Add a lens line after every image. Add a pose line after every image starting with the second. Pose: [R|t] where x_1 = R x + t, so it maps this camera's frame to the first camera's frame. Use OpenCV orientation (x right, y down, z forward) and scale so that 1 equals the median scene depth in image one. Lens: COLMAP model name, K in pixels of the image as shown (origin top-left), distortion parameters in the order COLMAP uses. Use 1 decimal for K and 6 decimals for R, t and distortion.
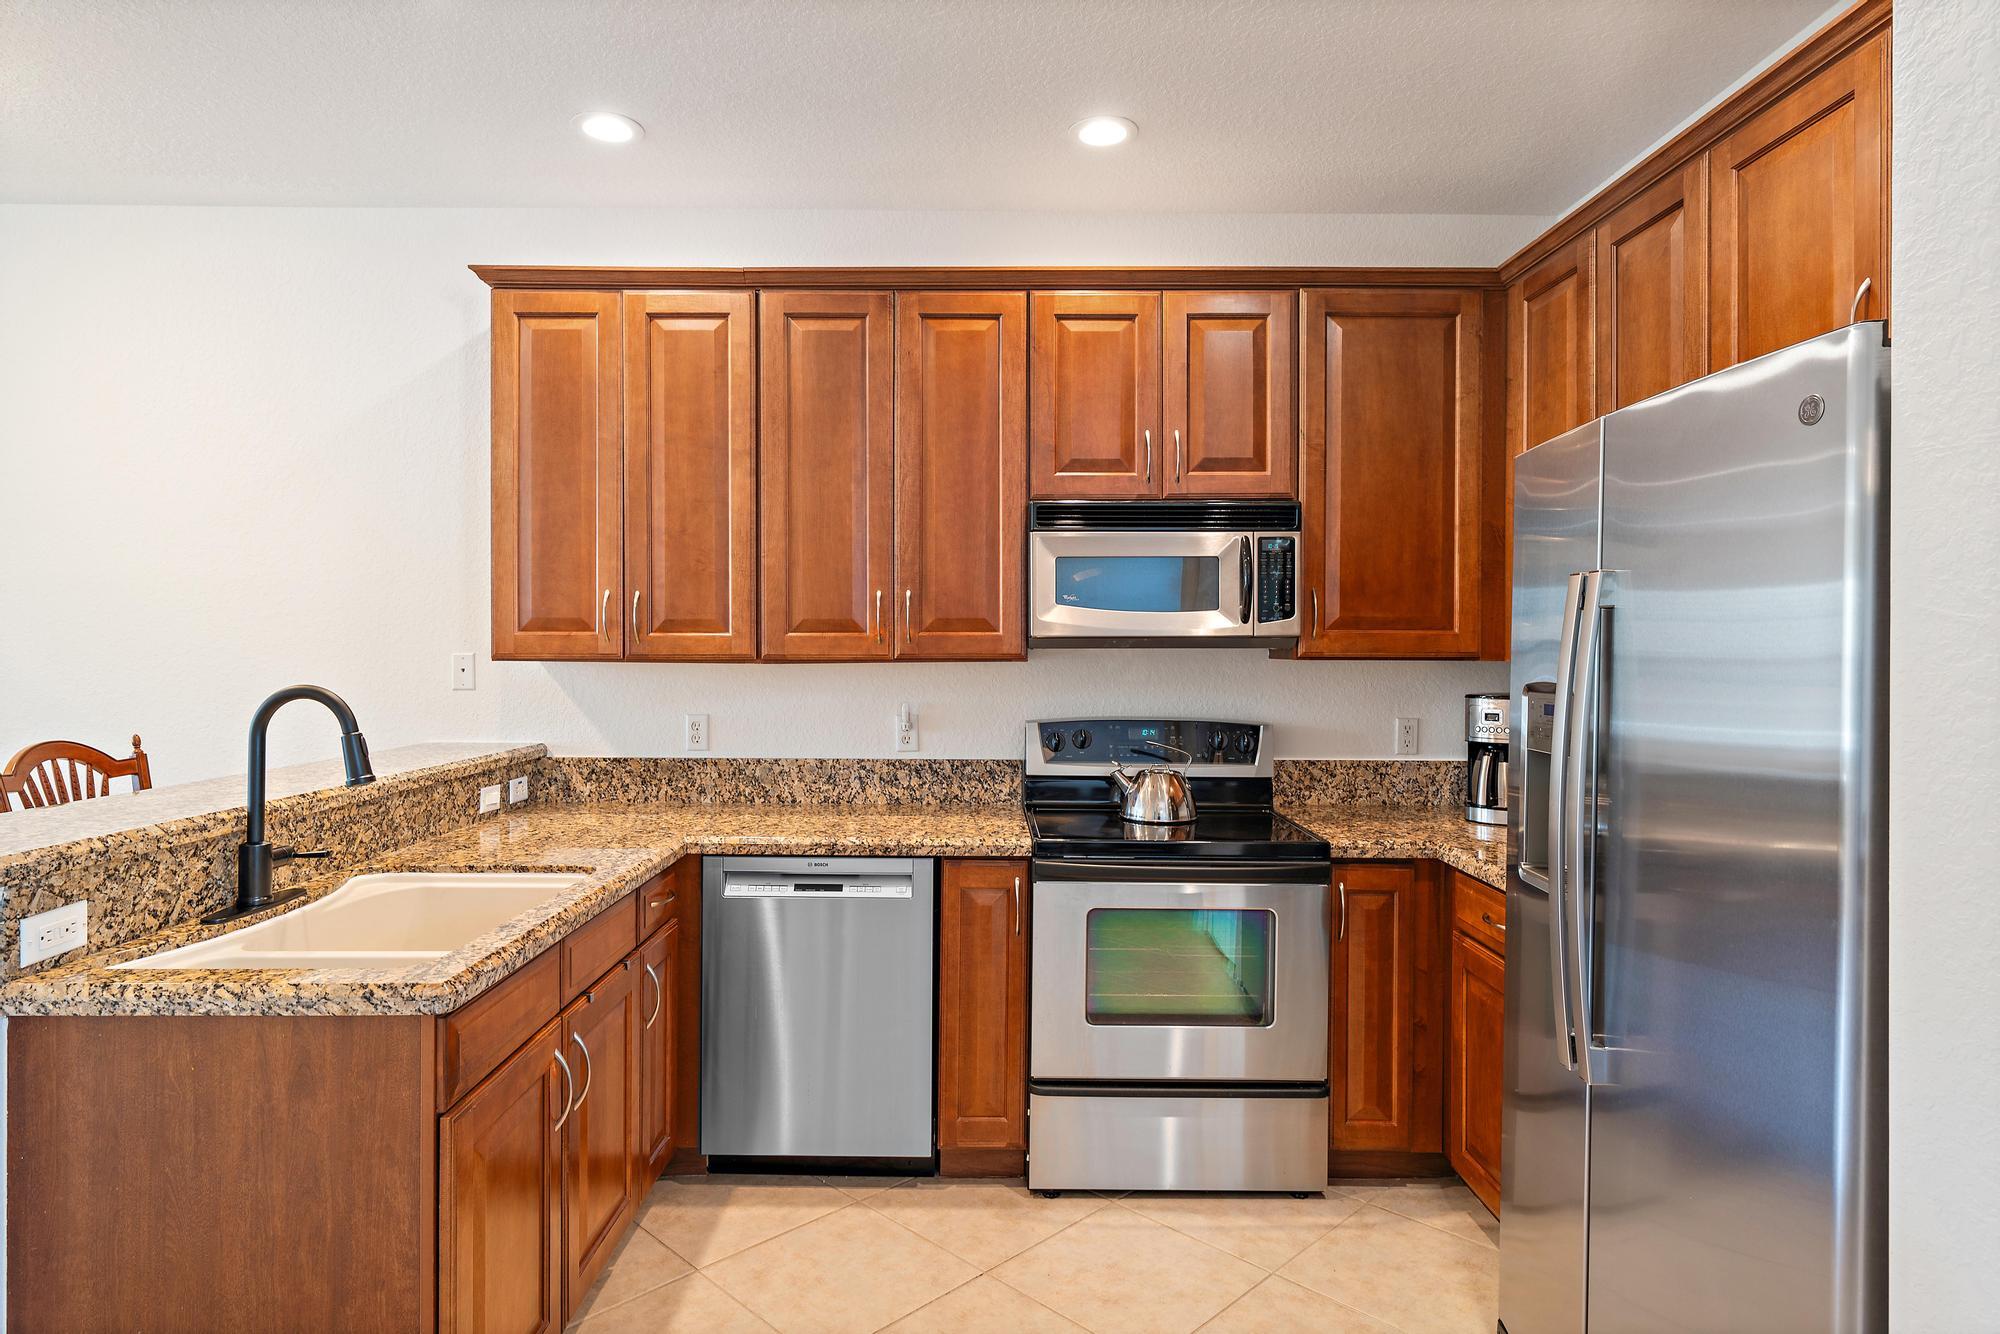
lens RADIAL K [[1139.0, 0, 1000.0], [0, 1139.0, 667.0], [0, 0, 1]] dist [-0.000112, -0.000016]
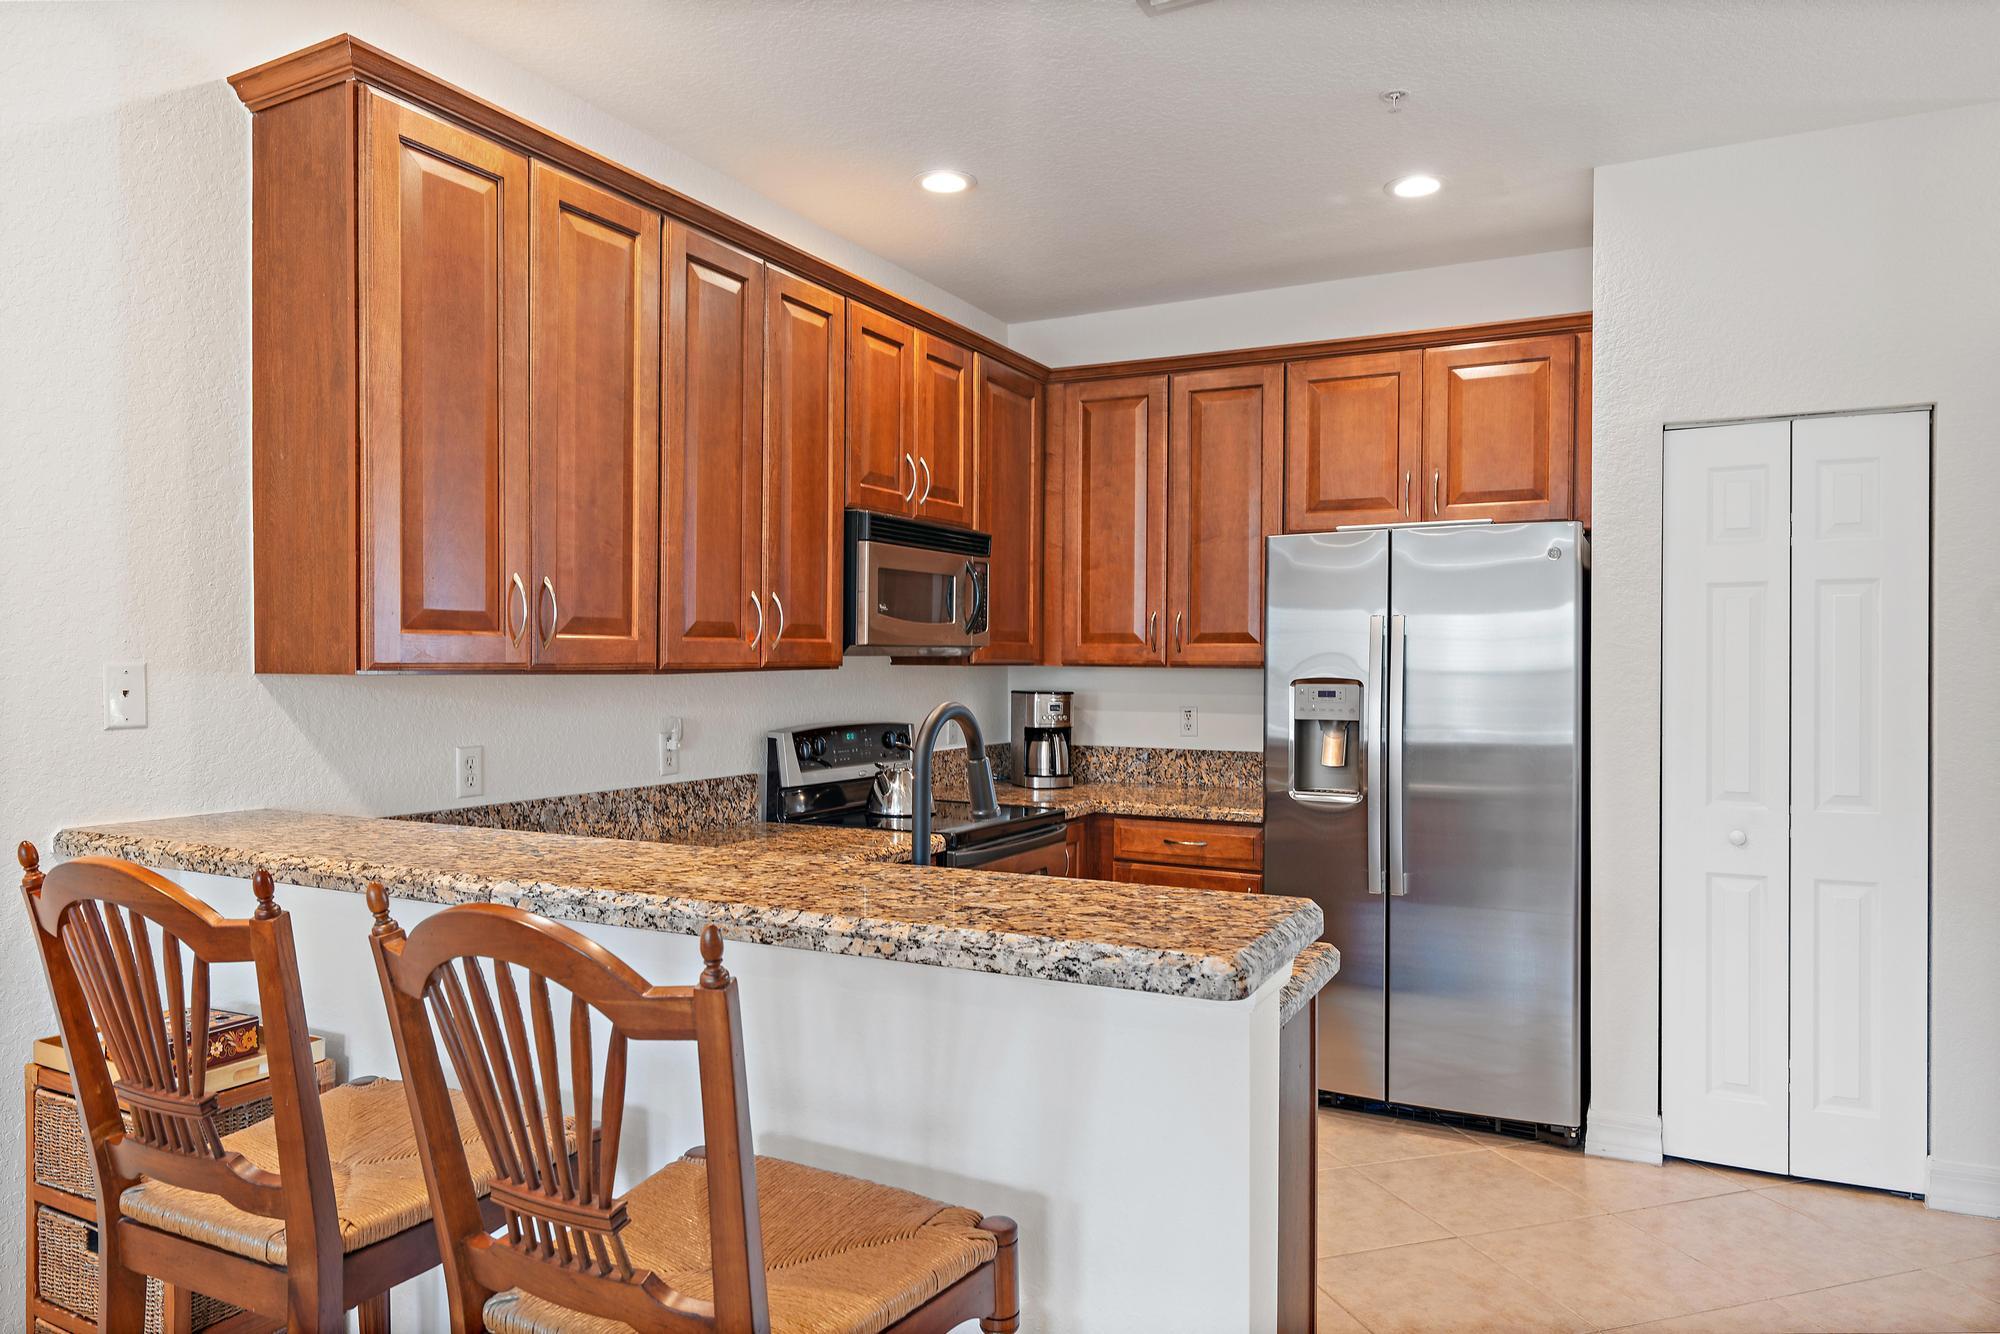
lens RADIAL K [[1294.8, 0, 1000.0], [0, 1294.8, 667.0], [0, 0, 1]] dist [0.000339, -0.000222]
pose [[0.456942, -0.007129, 0.889468, -0.920750], [0.005801, 0.999971, 0.005034, -0.011625], [-0.889478, 0.002860, 0.456970, 0.362103]]
